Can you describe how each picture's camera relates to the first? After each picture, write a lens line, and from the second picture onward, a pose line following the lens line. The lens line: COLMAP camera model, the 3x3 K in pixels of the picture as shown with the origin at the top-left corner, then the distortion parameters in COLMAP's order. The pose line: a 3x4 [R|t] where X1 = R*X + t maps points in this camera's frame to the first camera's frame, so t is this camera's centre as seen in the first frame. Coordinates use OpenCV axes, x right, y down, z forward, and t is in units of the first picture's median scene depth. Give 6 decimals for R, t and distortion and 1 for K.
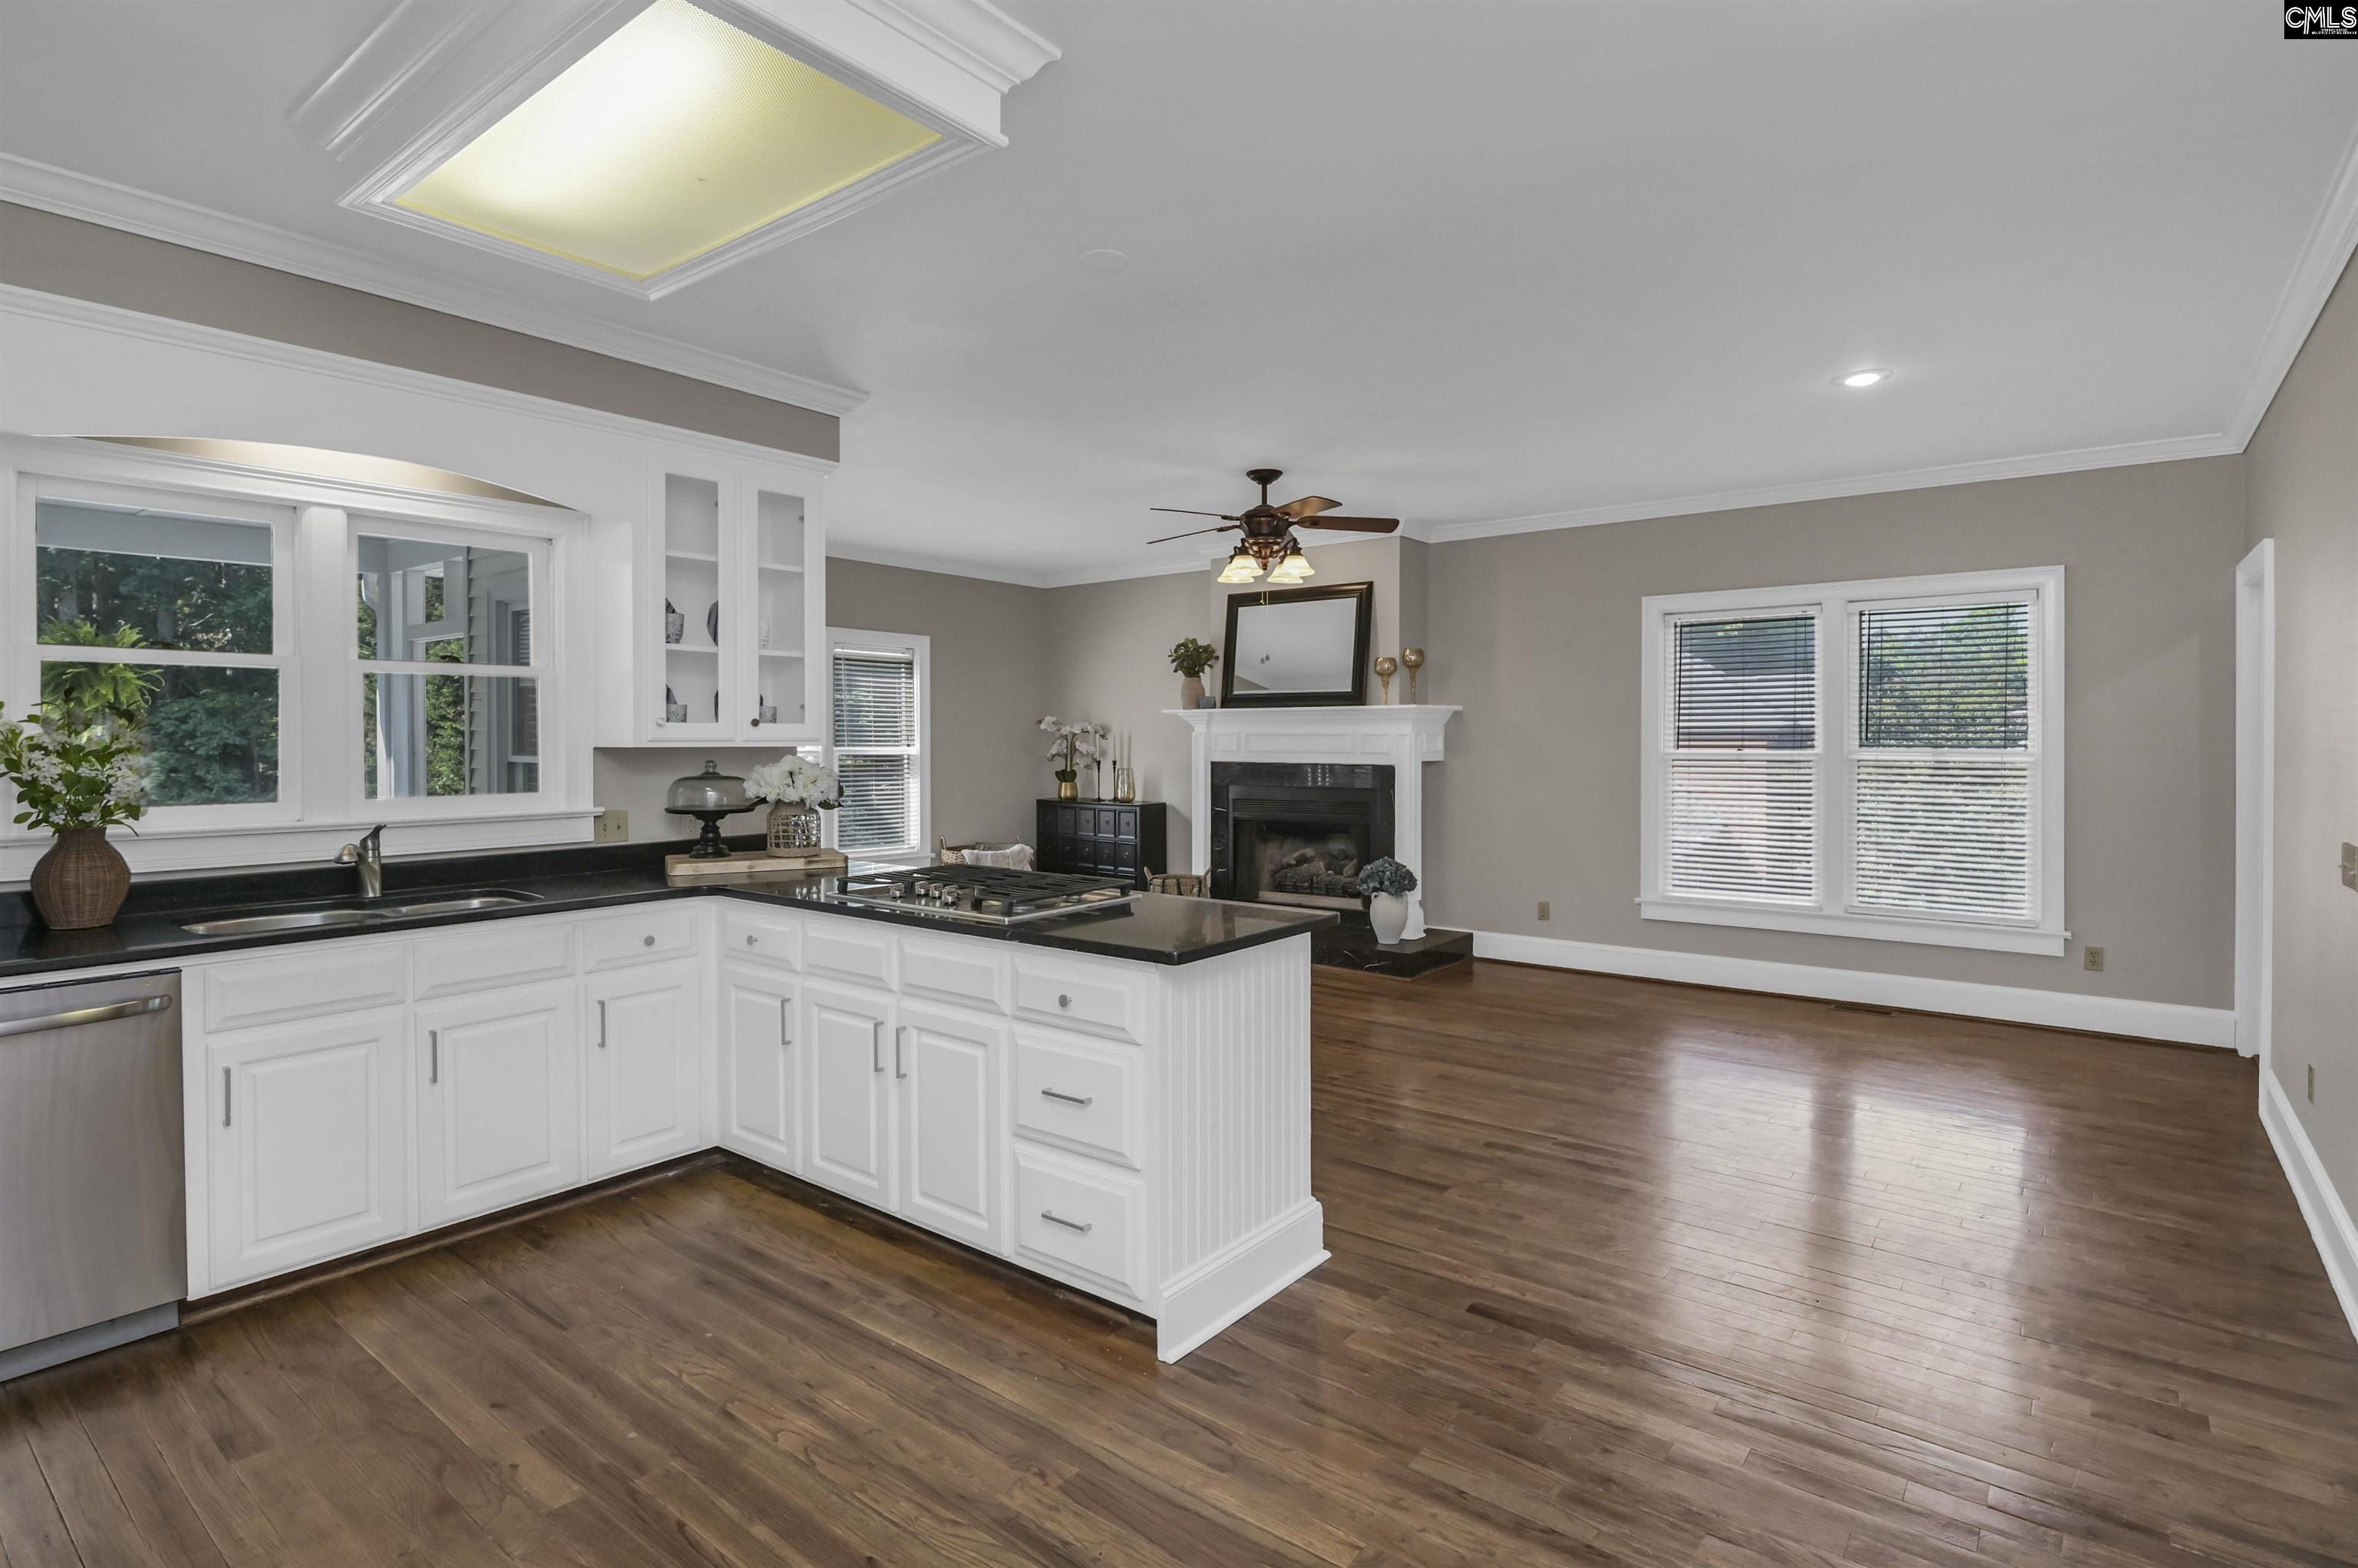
lens RADIAL K [[1172.4, 0, 1158.1], [0, 1172.4, 737.8], [0, 0, 1]] dist [-0.005263, 0.000033]
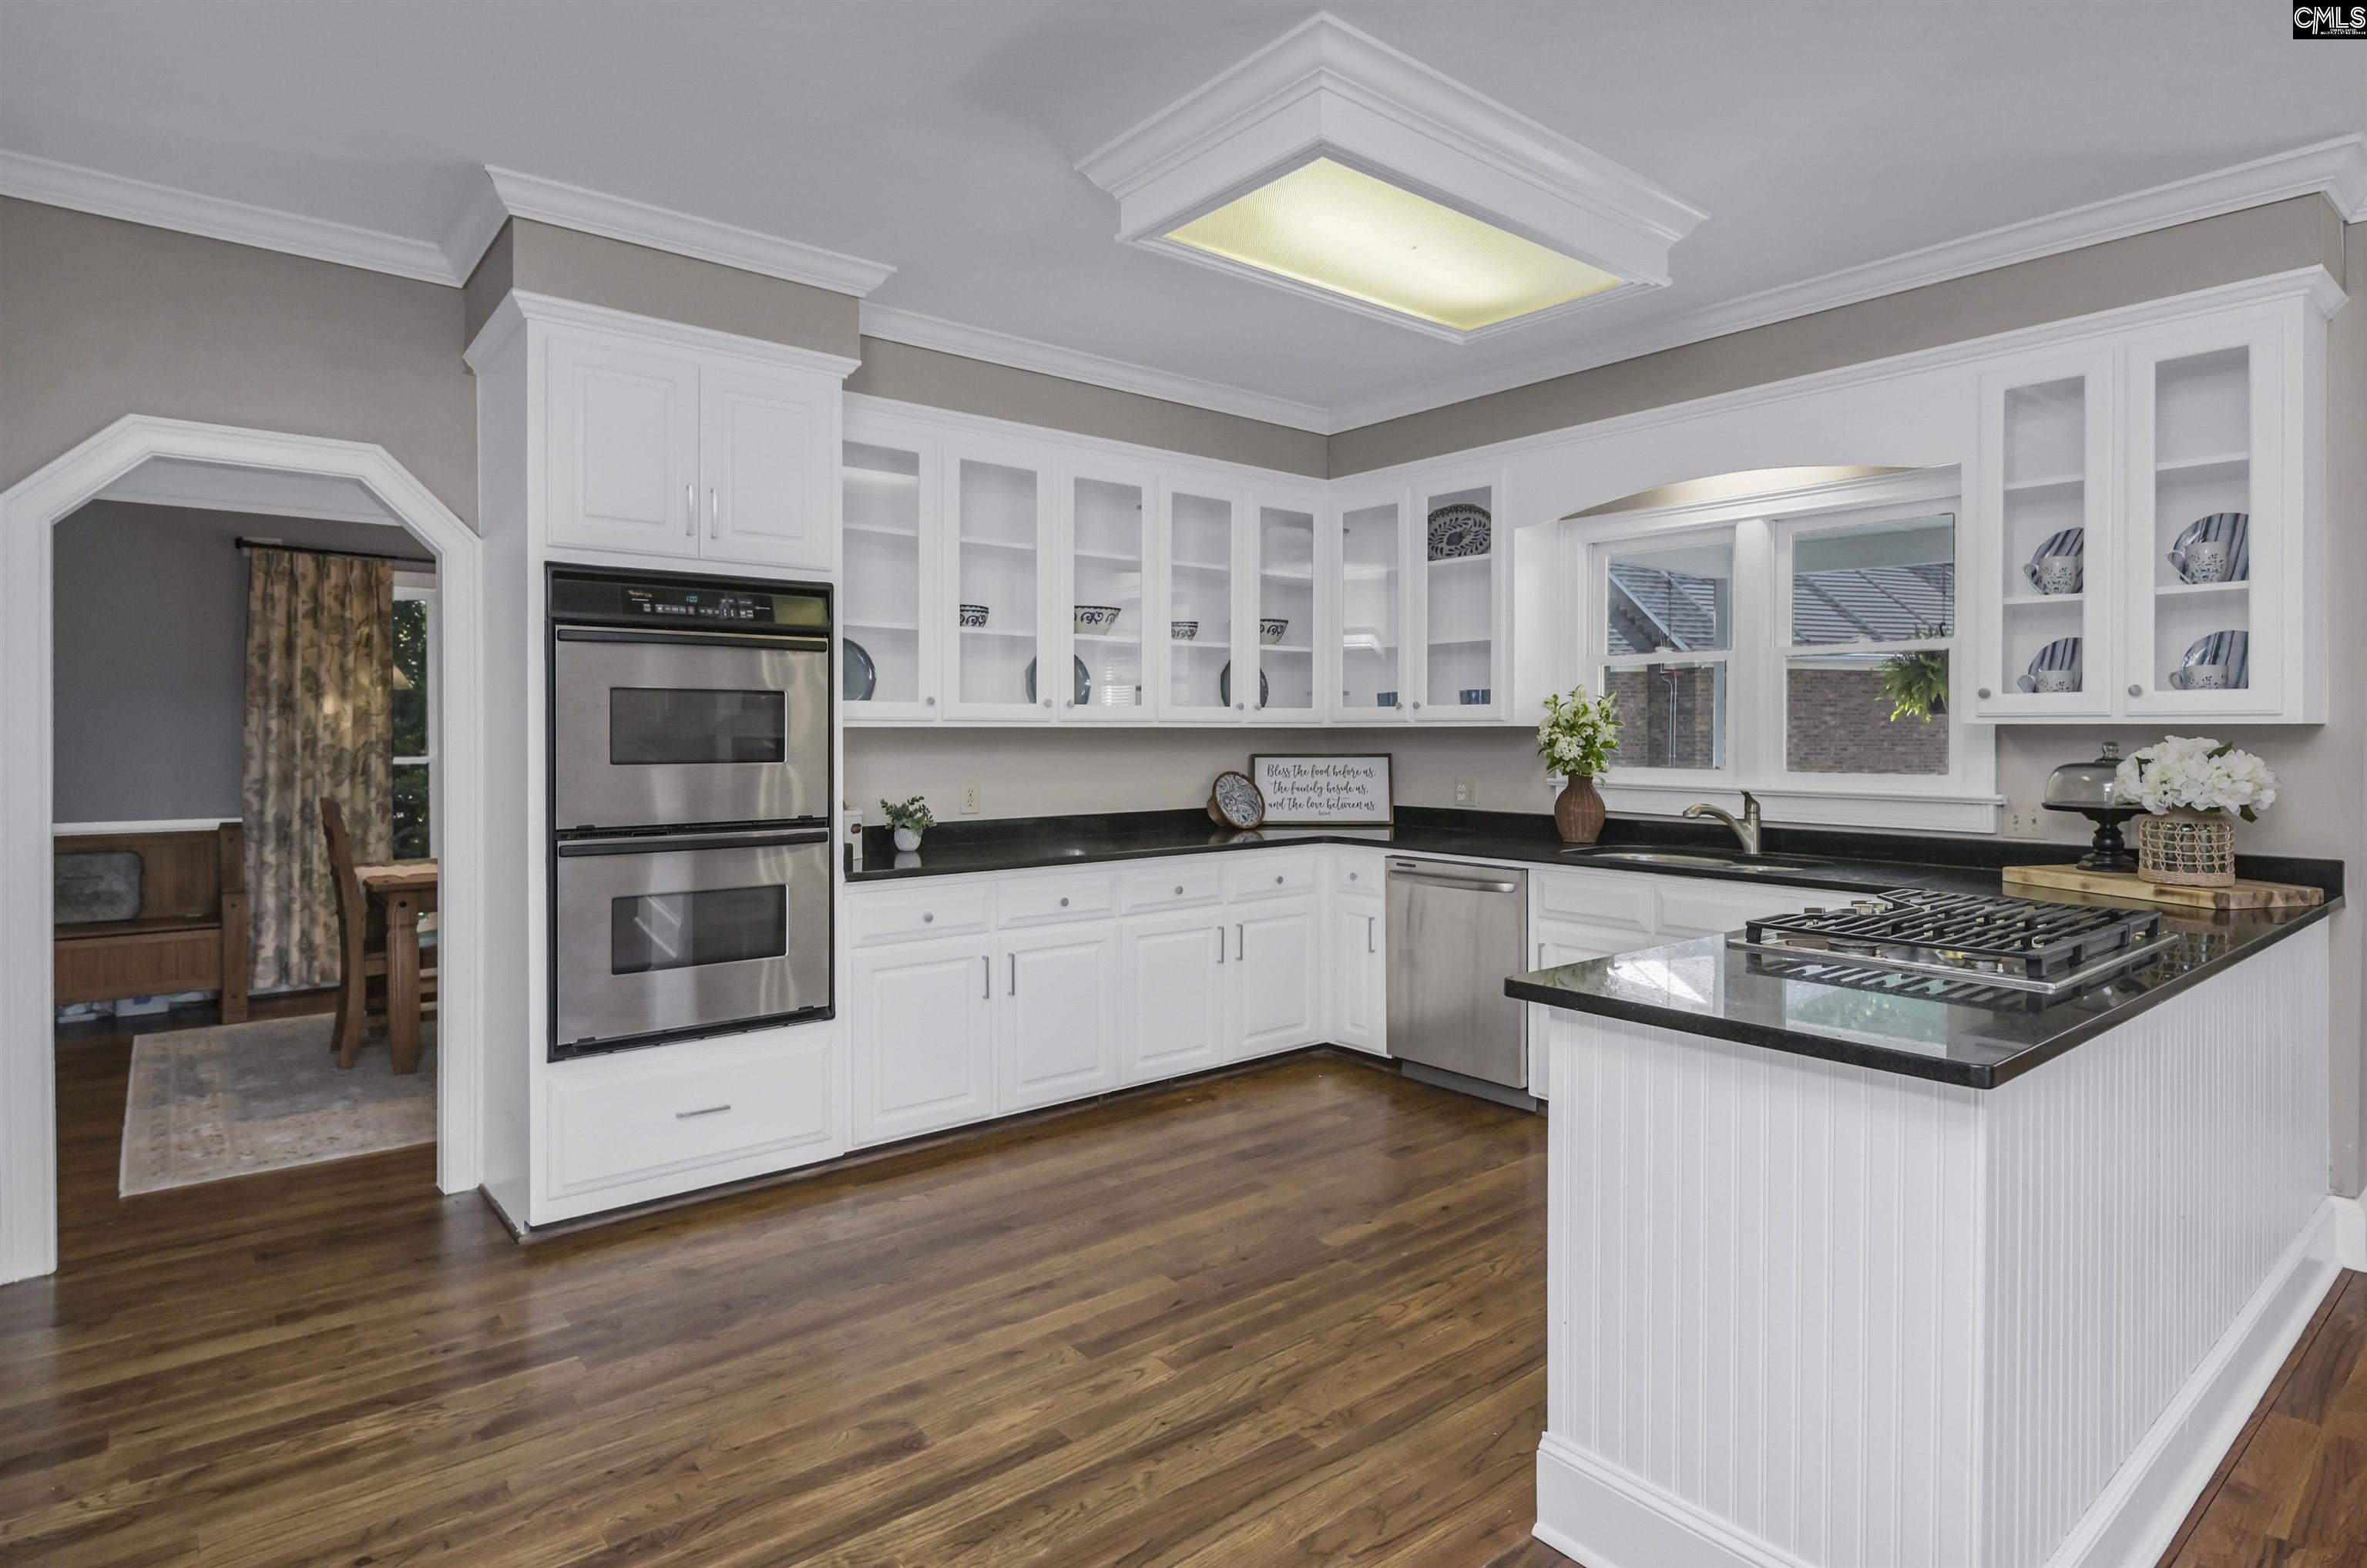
lens RADIAL K [[1259.5, 0, 1222.2], [0, 1259.5, 739.5], [0, 0, 1]] dist [0.012660, -0.006770]
pose [[-0.207091, 0.005306, -0.978307, 0.323743], [-0.003316, 0.999976, 0.006125, 0.008671], [0.978316, 0.004513, -0.207068, 0.374258]]
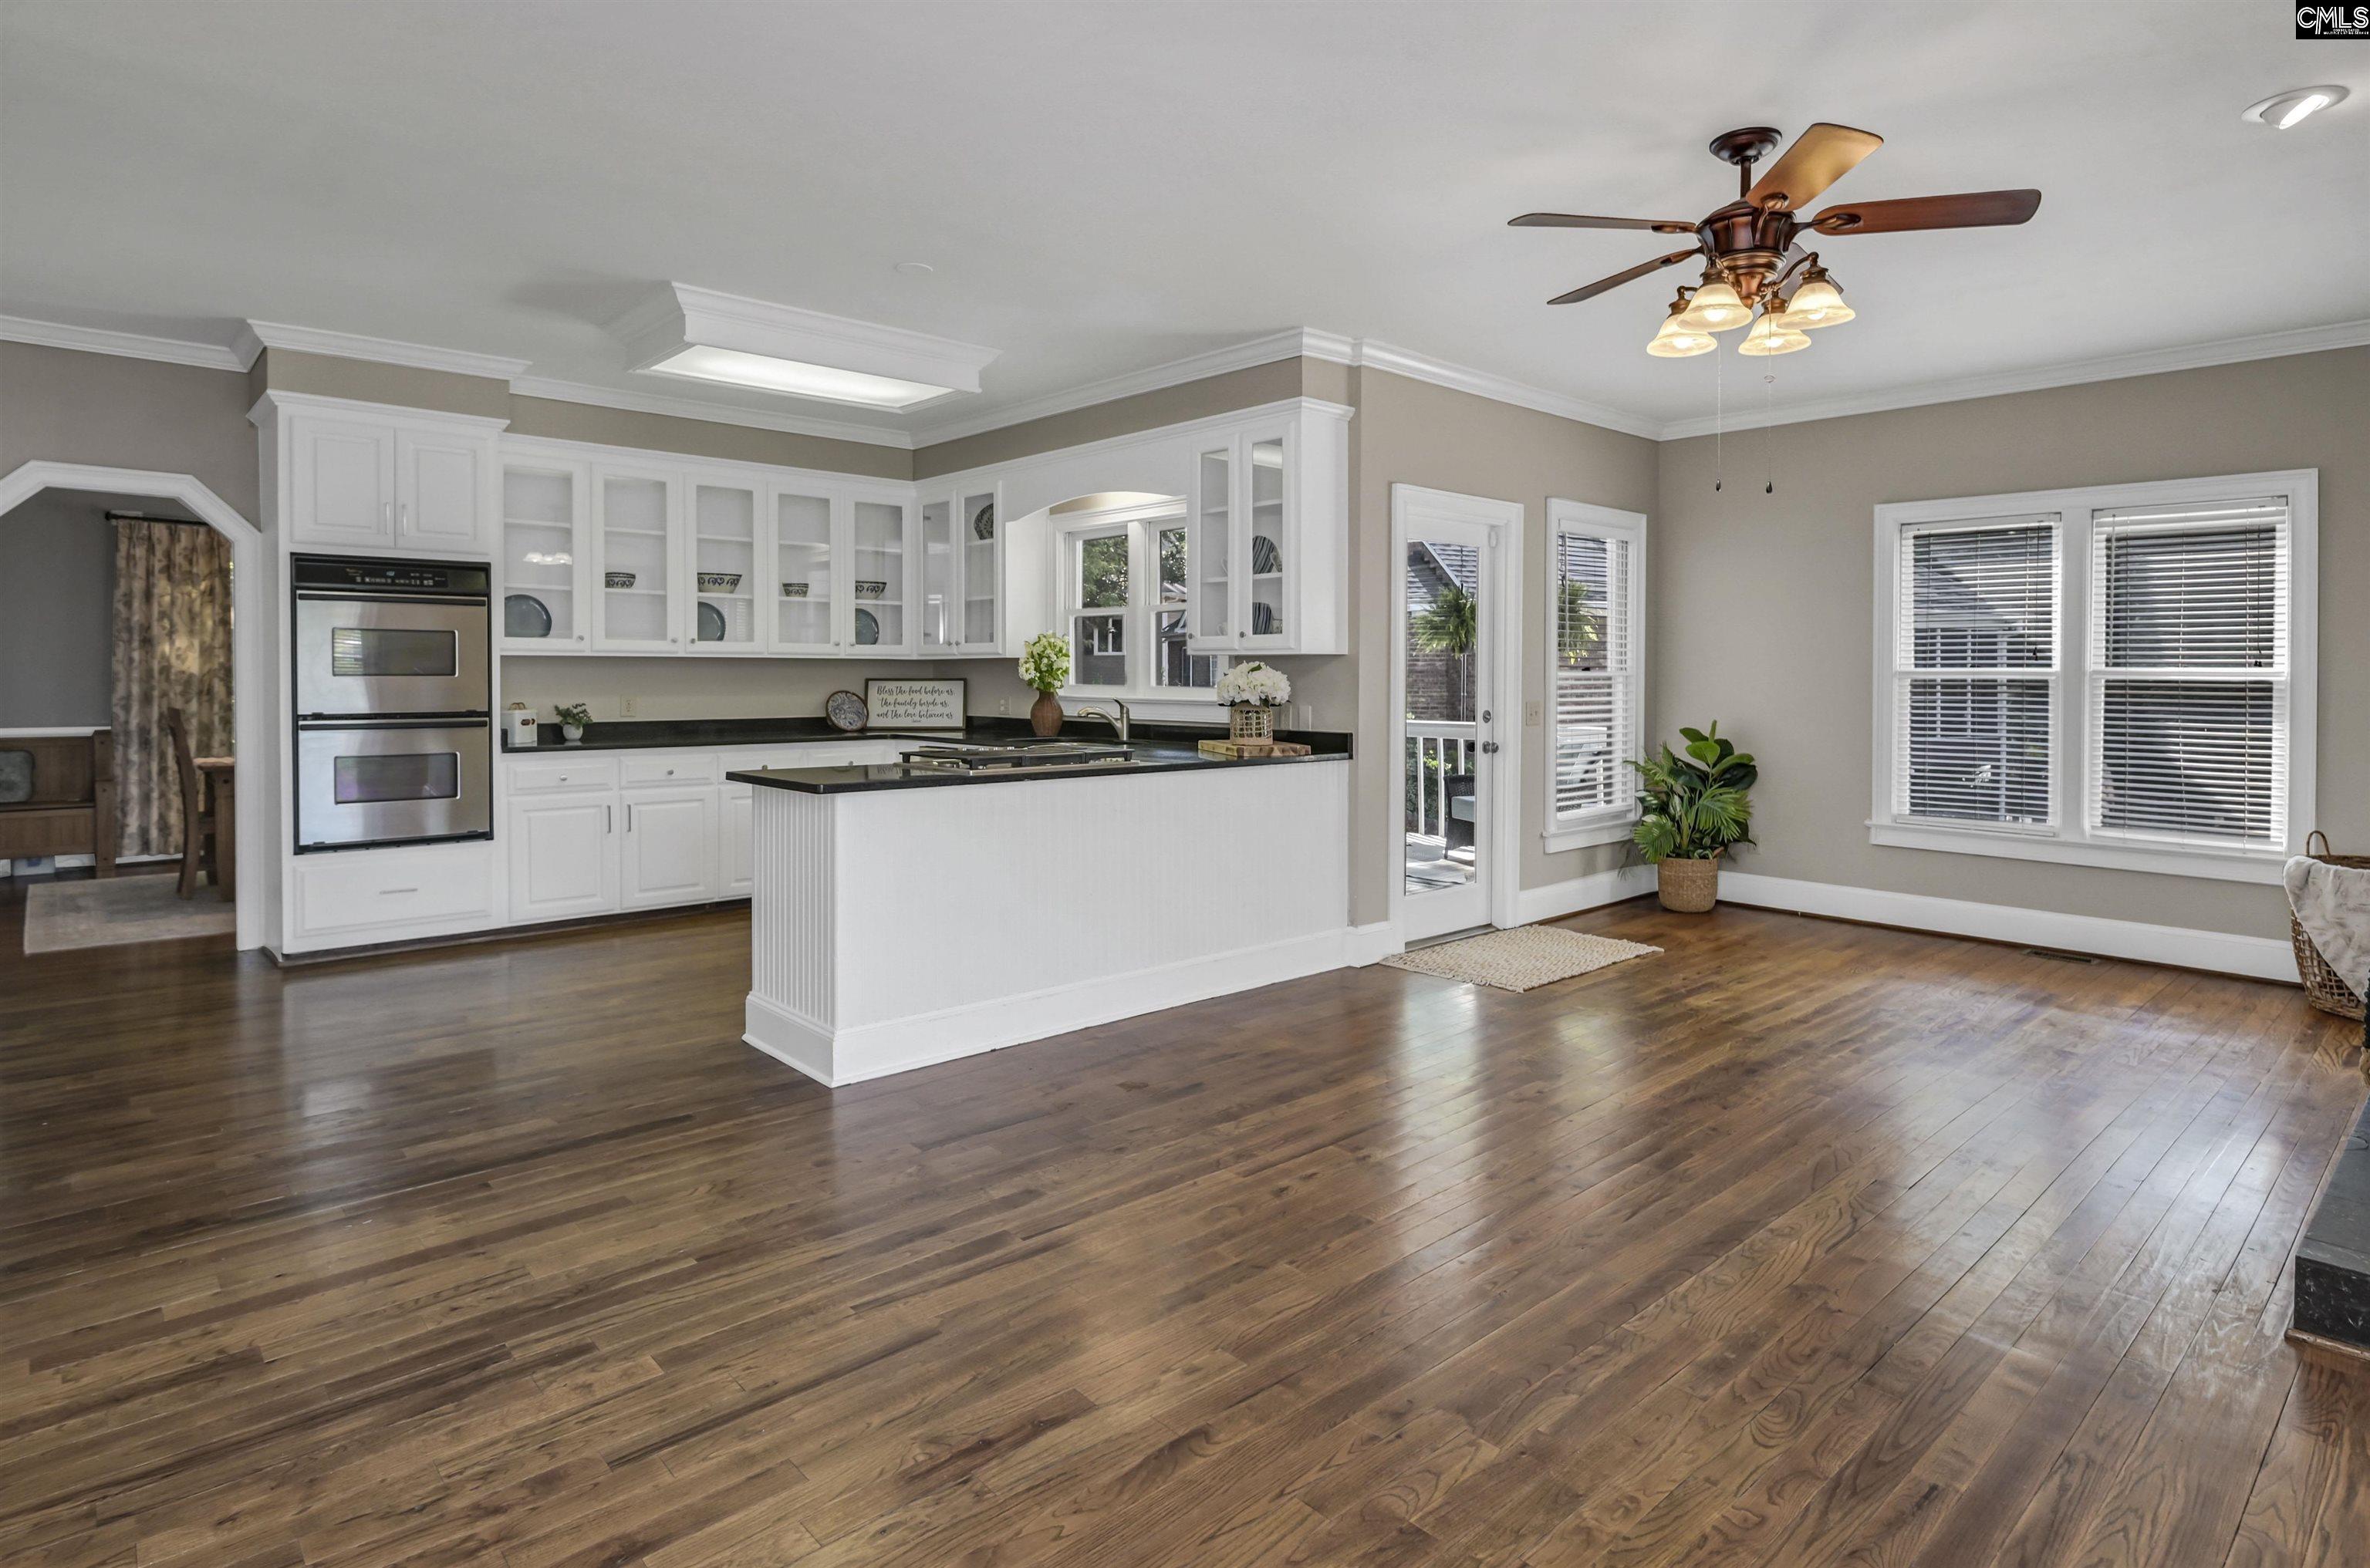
lens RADIAL K [[1260.9, 0, 1188.0], [0, 1260.9, 696.0], [0, 0, 1]] dist [0.012660, -0.006770]
pose [[-0.169467, 0.015580, -0.985413, 0.590109], [-0.006719, 0.999834, 0.016963, 0.017799], [0.985513, 0.009496, -0.169334, 0.705554]]
